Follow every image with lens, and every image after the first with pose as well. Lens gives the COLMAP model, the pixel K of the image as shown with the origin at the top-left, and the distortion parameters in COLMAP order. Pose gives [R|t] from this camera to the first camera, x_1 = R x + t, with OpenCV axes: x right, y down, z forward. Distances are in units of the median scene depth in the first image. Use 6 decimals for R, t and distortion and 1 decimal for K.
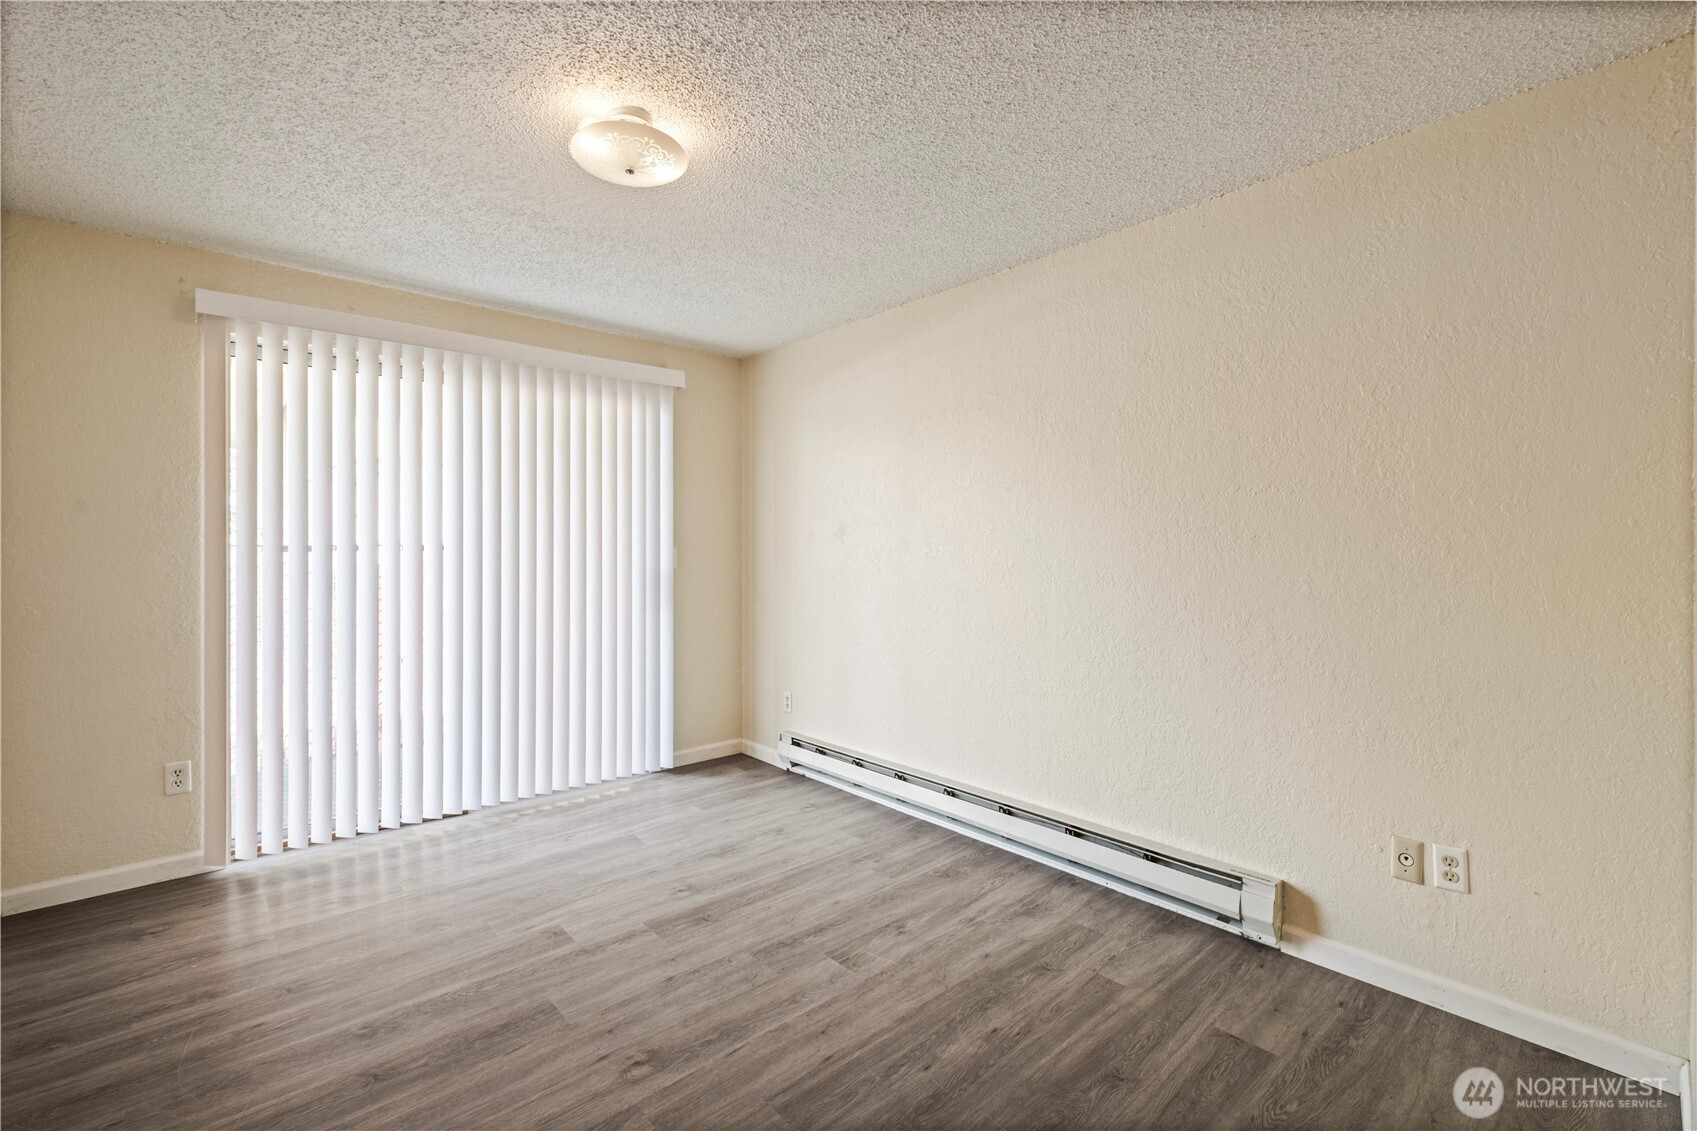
lens RADIAL K [[746.0, 0, 836.9], [0, 746.0, 552.3], [0, 0, 1]] dist [0.001759, -0.005494]
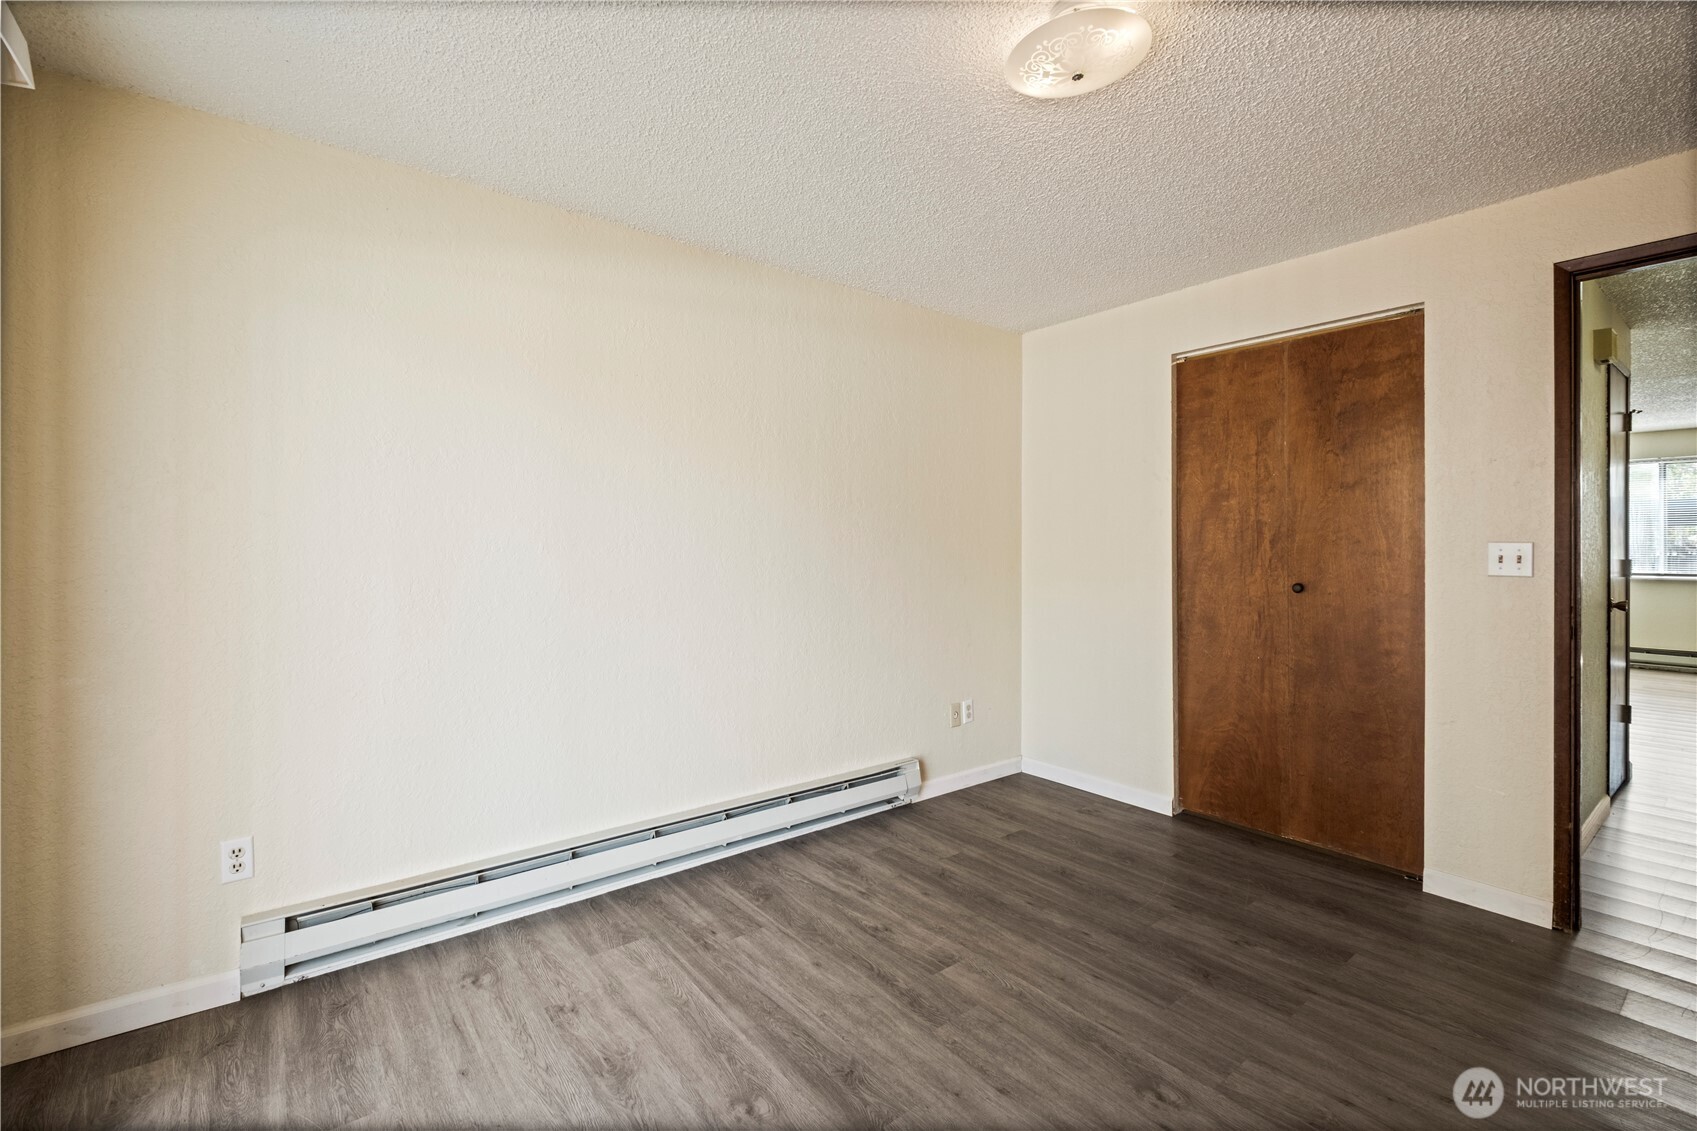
lens RADIAL K [[746.0, 0, 841.3], [0, 746.0, 555.4], [0, 0, 1]] dist [0.001759, -0.005494]
pose [[0.046392, -0.016252, 0.998791, -0.970099], [-0.000517, 0.999867, 0.016294, -0.006499], [-0.998923, -0.001273, 0.046377, 1.090724]]
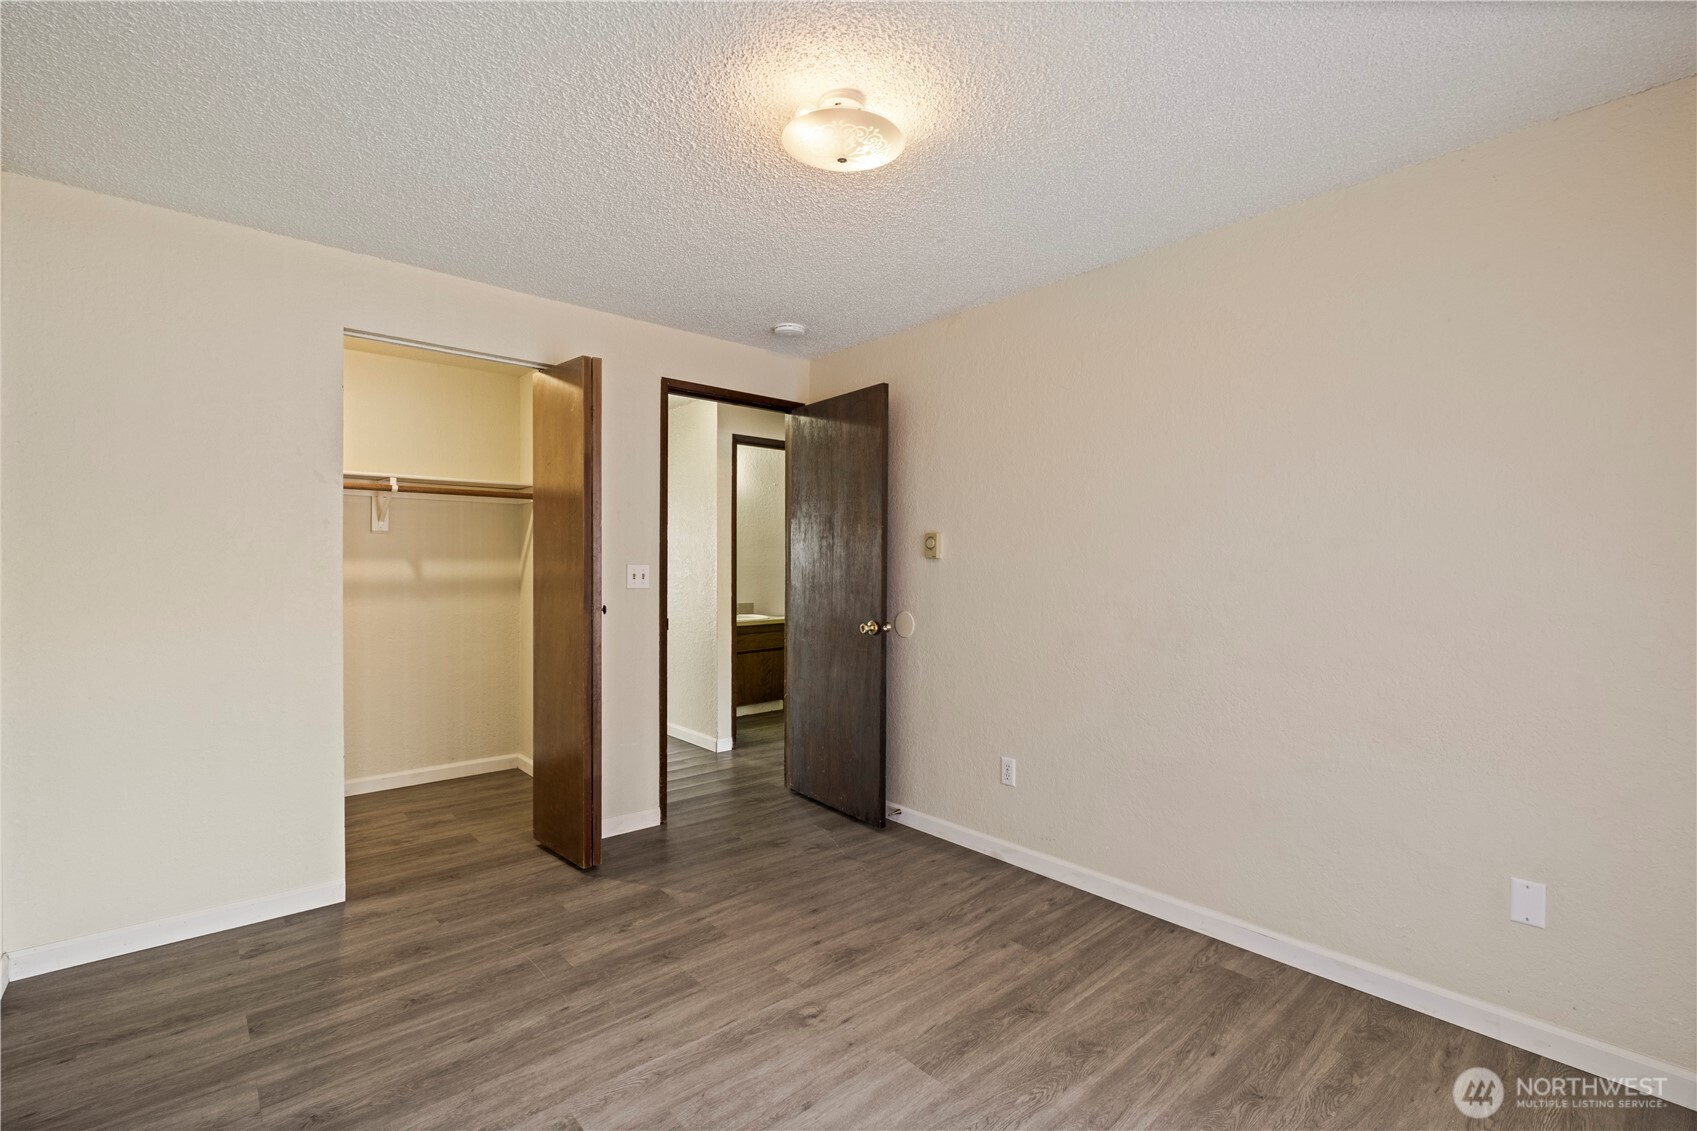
lens RADIAL K [[746.0, 0, 860.2], [0, 746.0, 575.1], [0, 0, 1]] dist [0.001759, -0.005494]
pose [[-0.999817, -0.006170, -0.018120, -0.253112], [-0.006381, 0.999912, 0.011619, -0.007128], [0.018046, 0.011733, -0.999768, 1.723908]]
